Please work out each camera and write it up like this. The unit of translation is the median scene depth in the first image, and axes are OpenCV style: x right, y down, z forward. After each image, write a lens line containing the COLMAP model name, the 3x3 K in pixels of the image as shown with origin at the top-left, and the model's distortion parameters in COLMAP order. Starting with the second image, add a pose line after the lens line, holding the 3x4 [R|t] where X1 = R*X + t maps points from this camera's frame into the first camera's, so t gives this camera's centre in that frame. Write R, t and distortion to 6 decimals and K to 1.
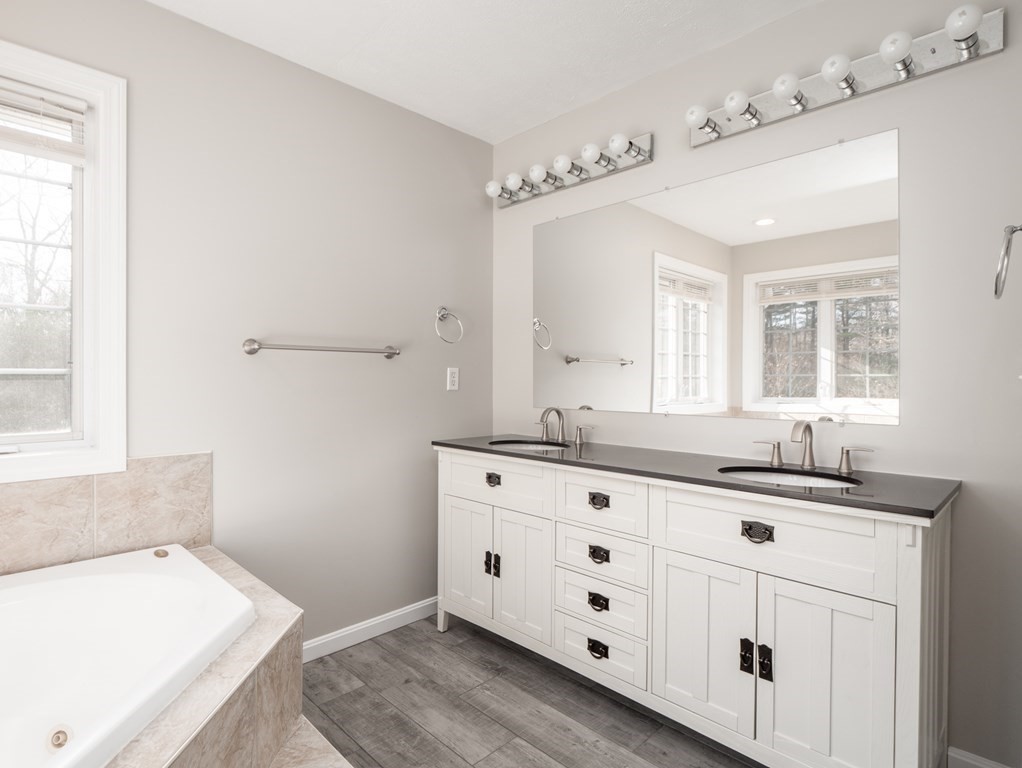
lens RADIAL K [[550.3, 0, 504.5], [0, 550.3, 379.0], [0, 0, 1]] dist [-0.005103, -0.001461]
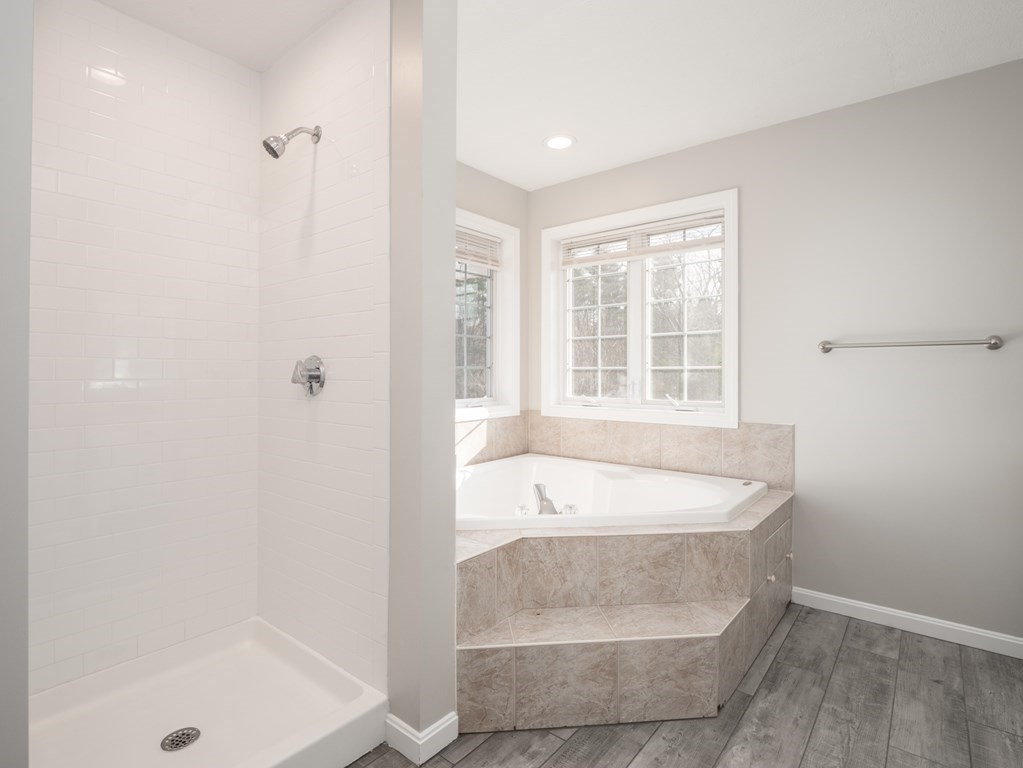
lens RADIAL K [[508.5, 0, 507.0], [0, 508.5, 373.2], [0, 0, 1]] dist [-0.006974, -0.002695]
pose [[0.099802, -0.000967, -0.995007, 0.704054], [-0.004309, 0.999990, -0.001404, 0.008222], [0.994998, 0.004427, 0.099797, 0.163742]]
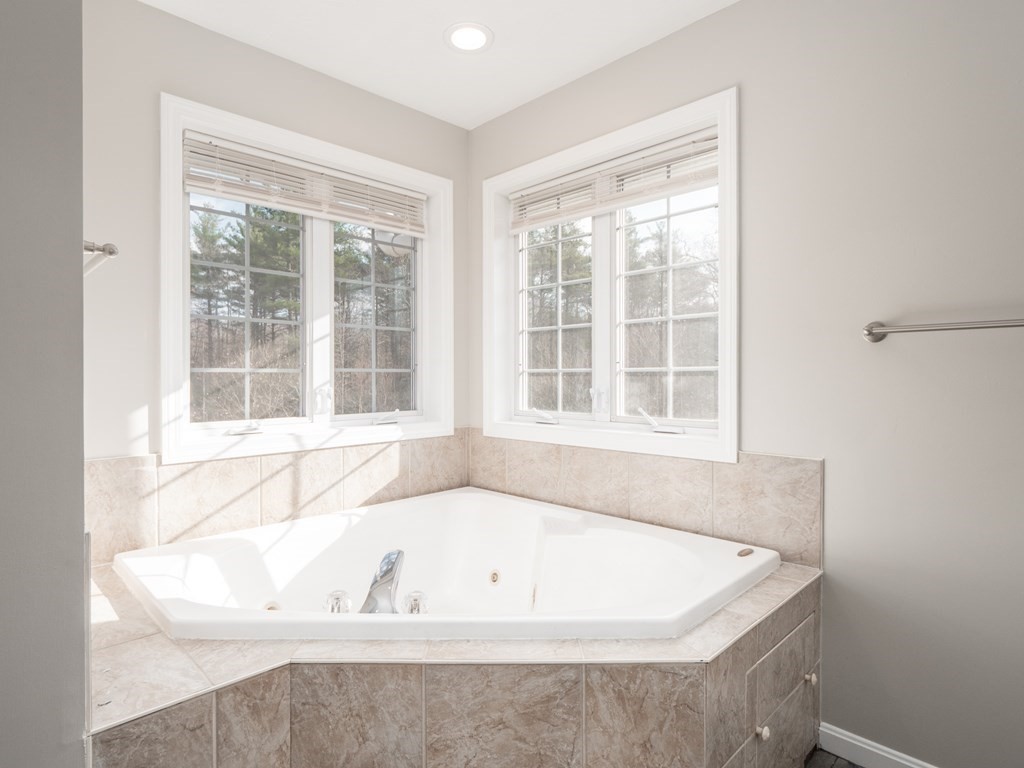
lens RADIAL K [[551.4, 0, 509.0], [0, 551.4, 380.9], [0, 0, 1]] dist [-0.005103, -0.001461]
pose [[0.000653, 0.005599, -0.999984, 0.337201], [-0.000608, 0.999984, 0.005599, 0.005550], [1.000000, 0.000605, 0.000657, 0.543682]]
